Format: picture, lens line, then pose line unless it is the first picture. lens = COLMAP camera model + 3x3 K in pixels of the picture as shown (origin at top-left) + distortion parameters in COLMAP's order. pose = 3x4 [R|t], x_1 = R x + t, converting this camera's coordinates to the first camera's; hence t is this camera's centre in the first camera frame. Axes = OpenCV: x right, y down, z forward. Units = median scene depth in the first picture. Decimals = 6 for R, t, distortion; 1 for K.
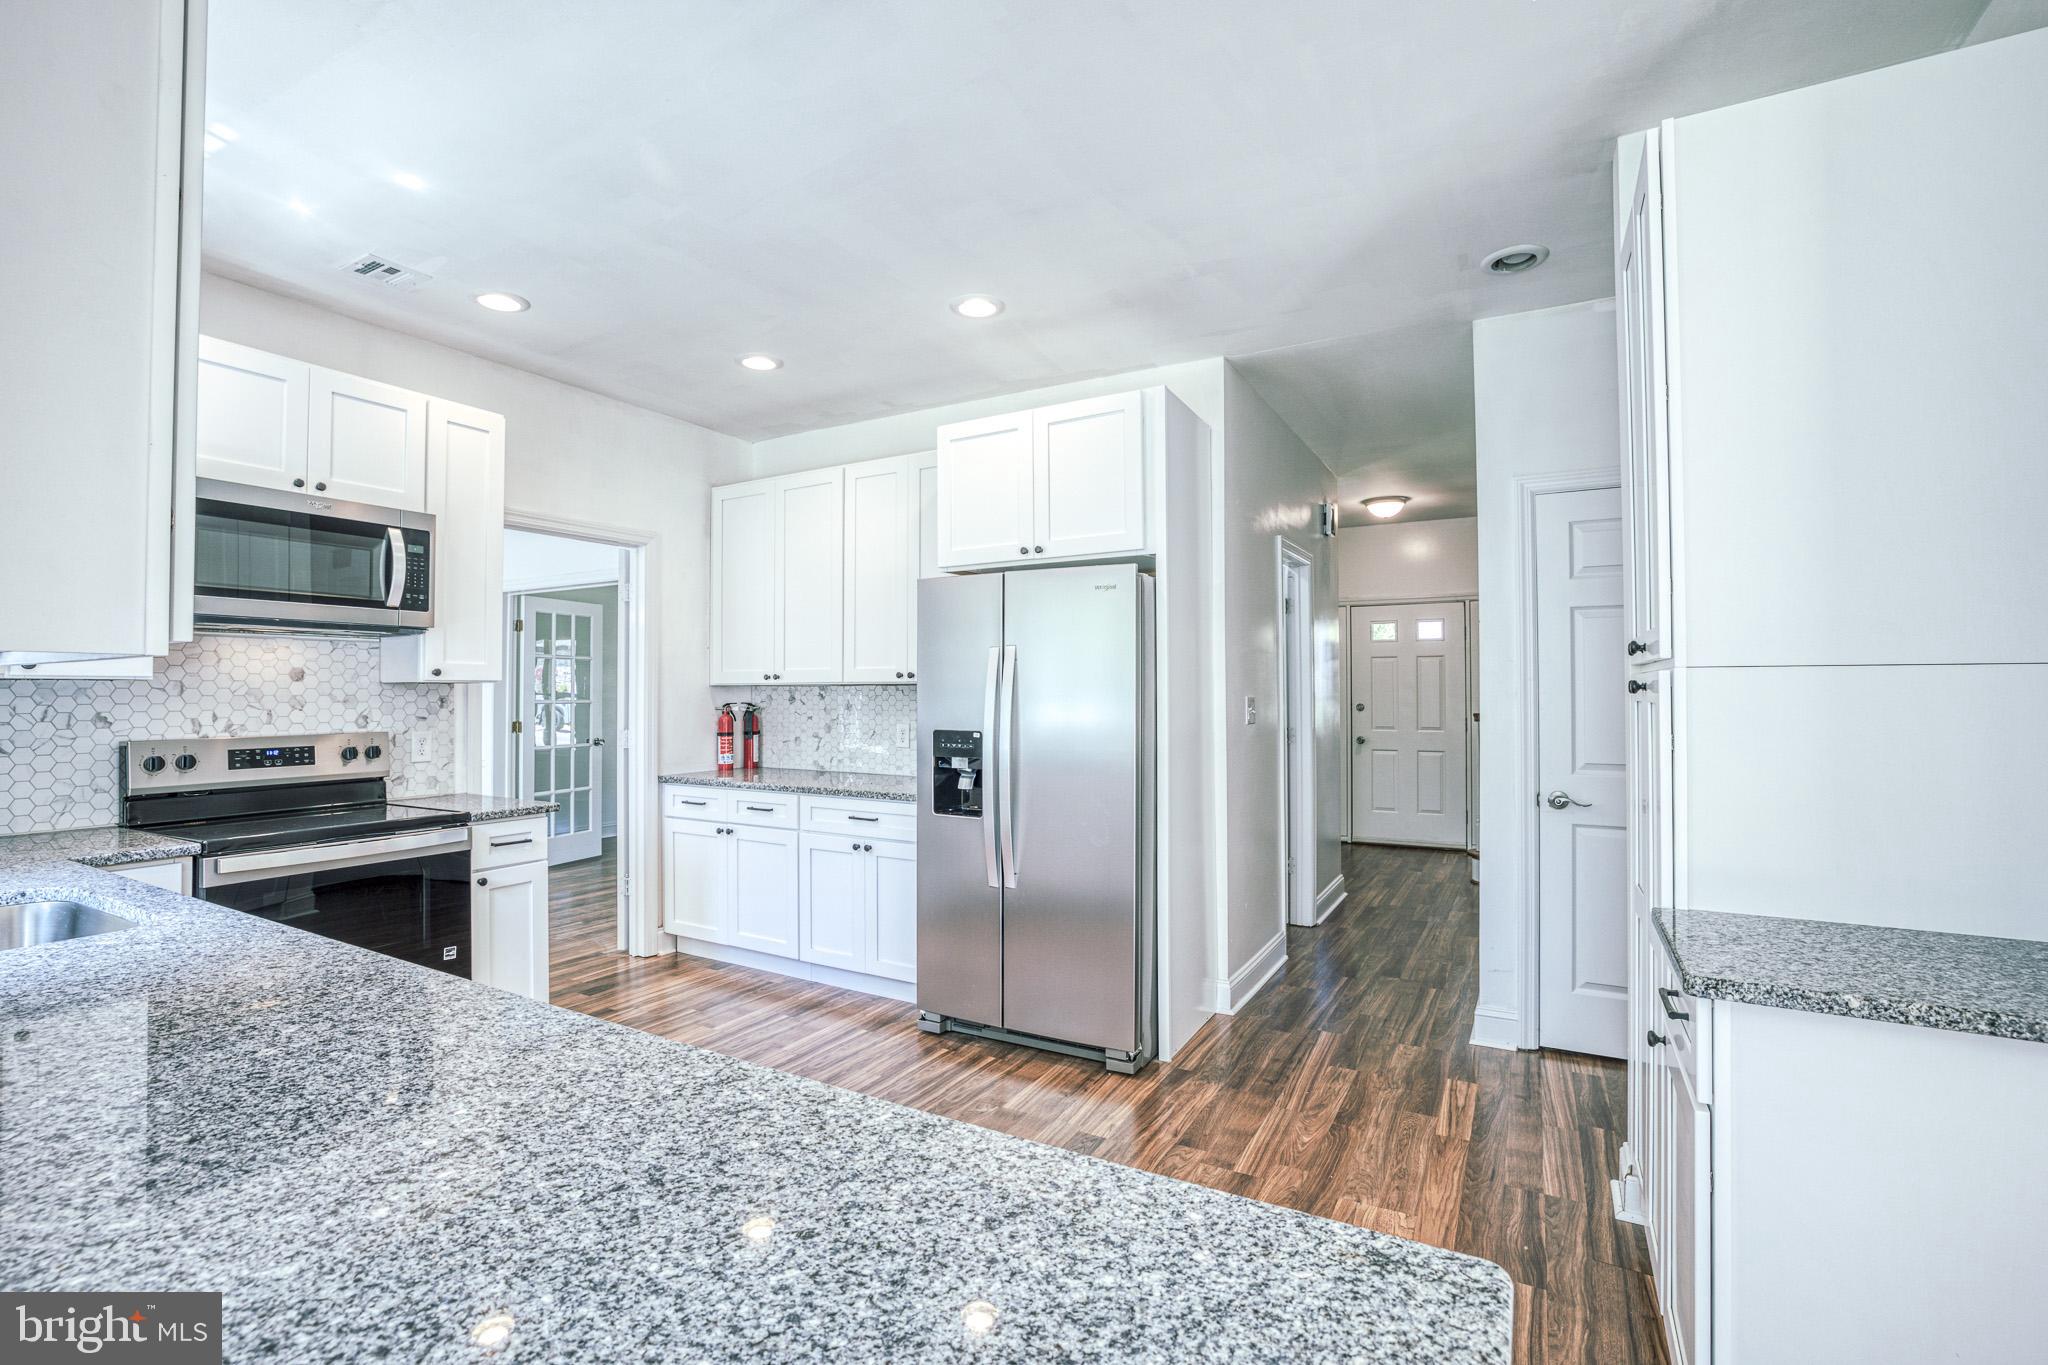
lens RADIAL K [[913.3, 0, 1013.6], [0, 913.3, 676.6], [0, 0, 1]] dist [-0.057249, 0.019809]
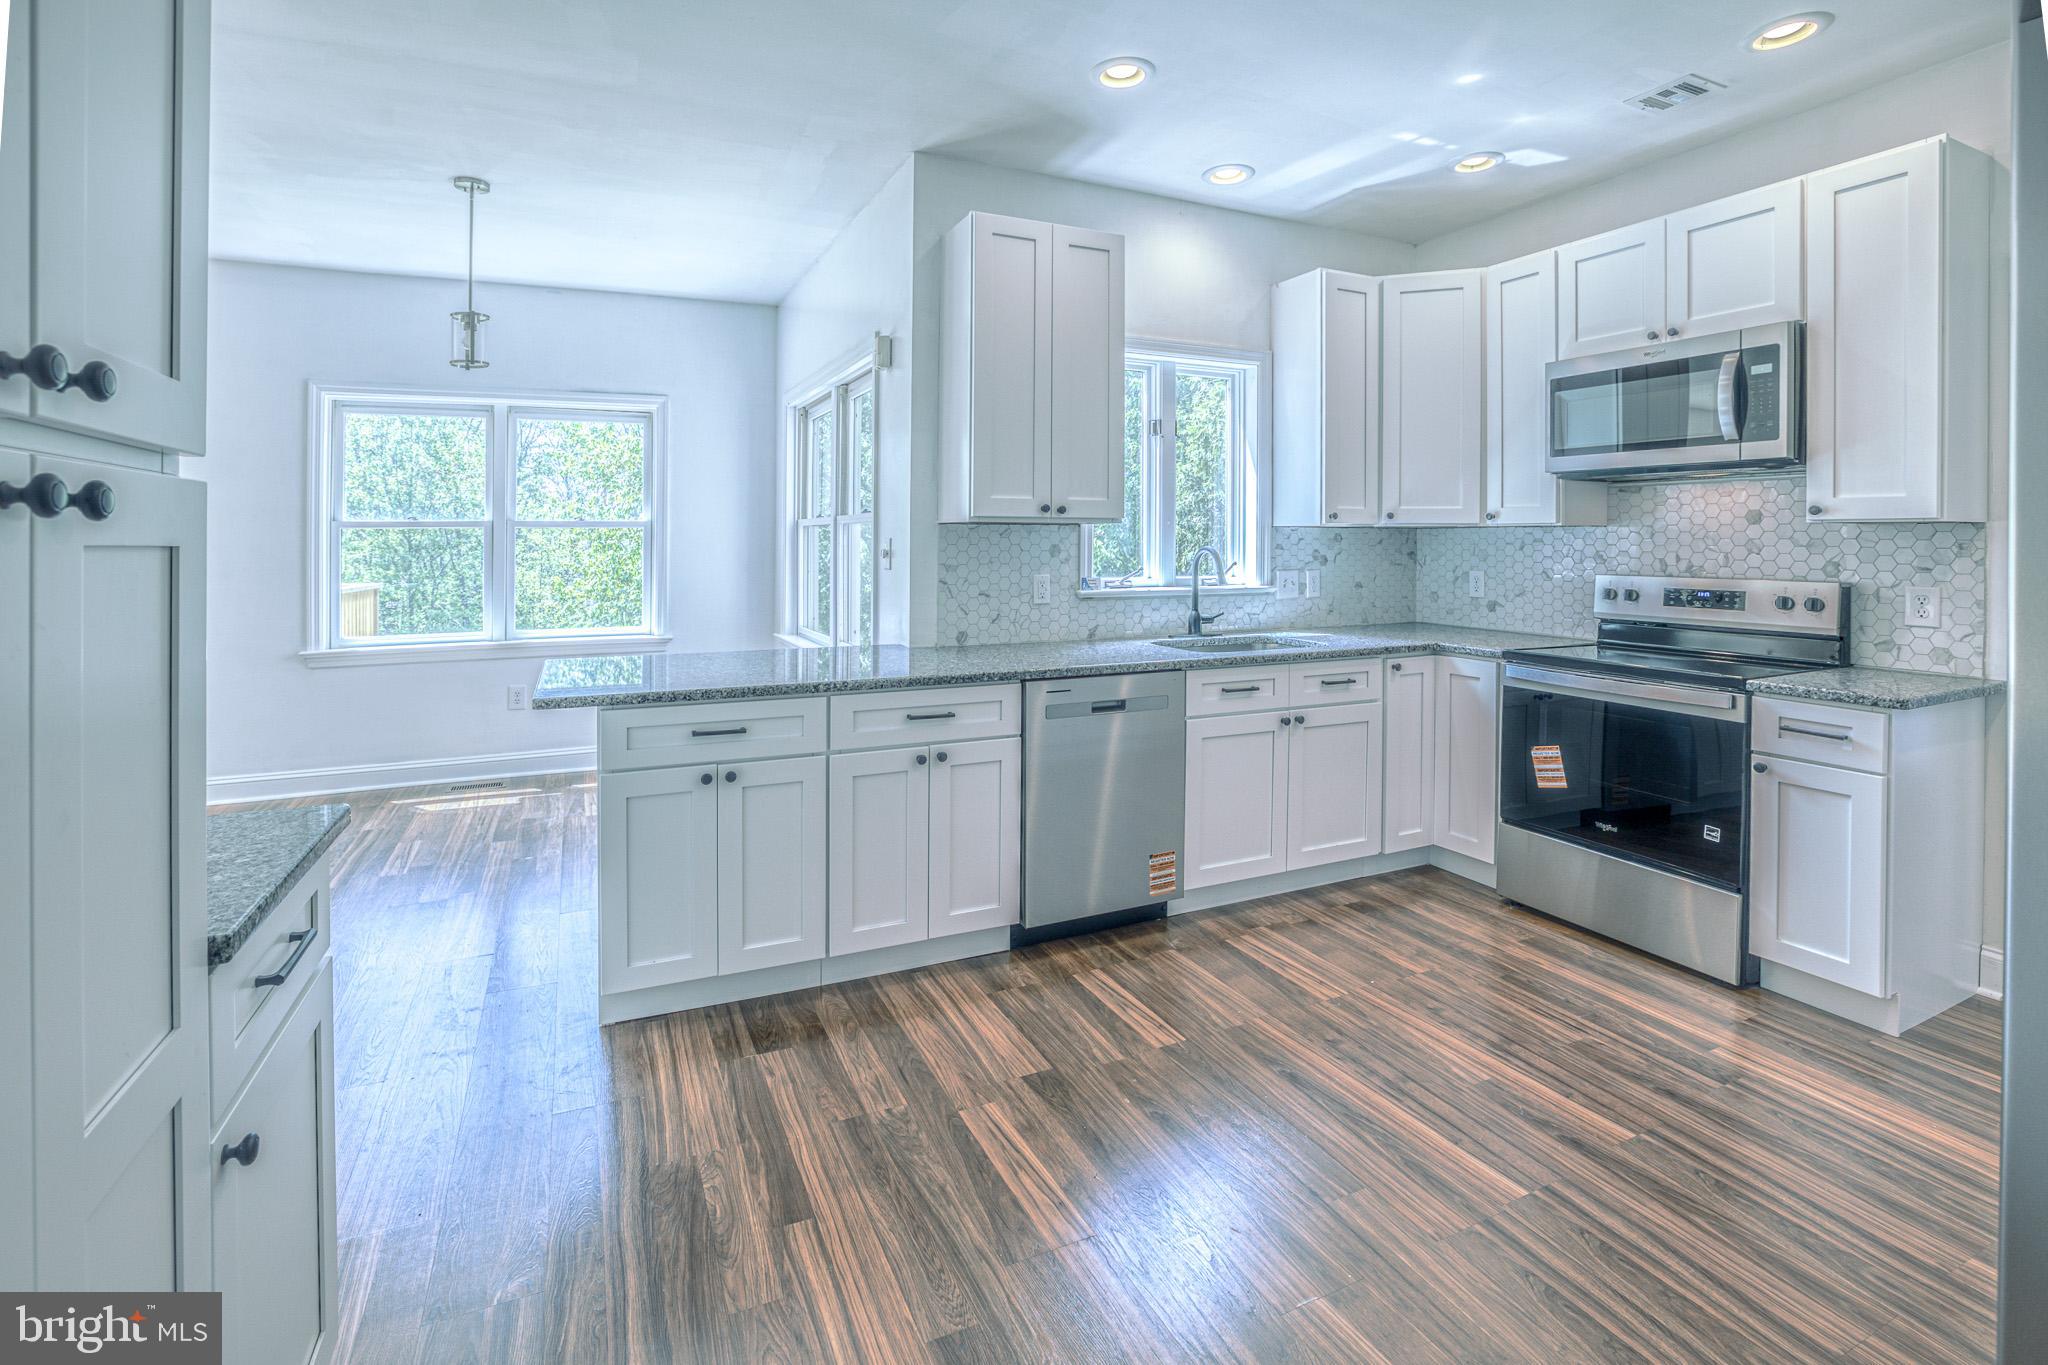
lens RADIAL K [[912.8, 0, 971.1], [0, 912.8, 542.7], [0, 0, 1]] dist [-0.050898, 0.014577]
pose [[-0.603372, 0.001736, -0.797458, 0.435237], [0.012422, 0.999897, -0.007222, 0.020371], [0.797363, -0.014264, -0.603332, 0.840359]]
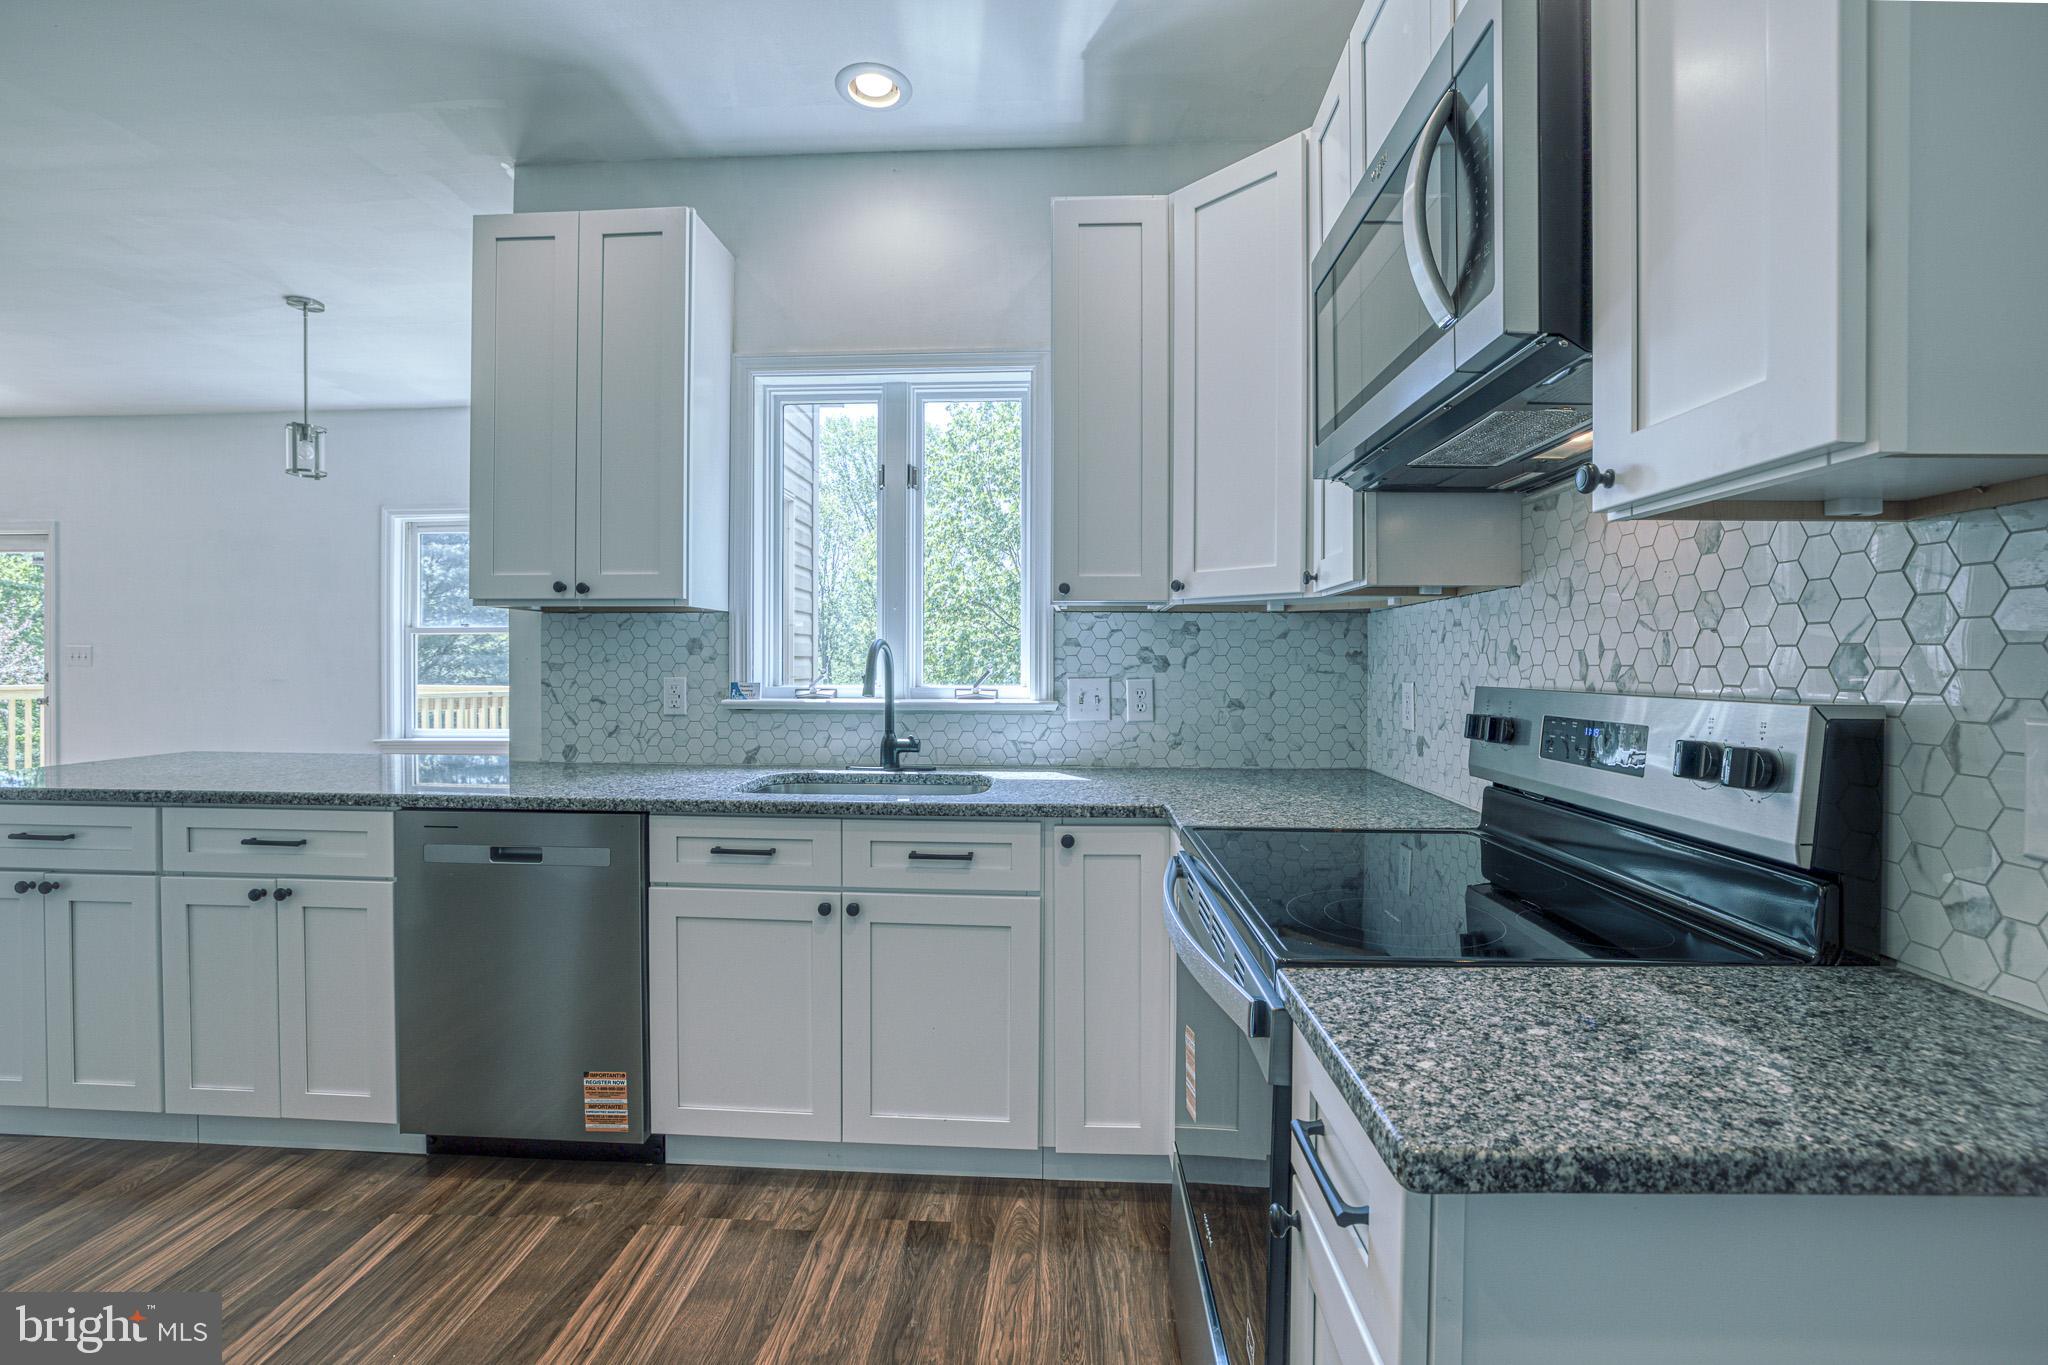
lens RADIAL K [[888.5, 0, 1036.2], [0, 888.5, 667.3], [0, 0, 1]] dist [-0.051987, 0.017480]
pose [[-0.891544, 0.001077, -0.452932, -0.368325], [0.006199, 0.999933, -0.009824, 0.050879], [0.452891, -0.011567, -0.891491, 1.113187]]
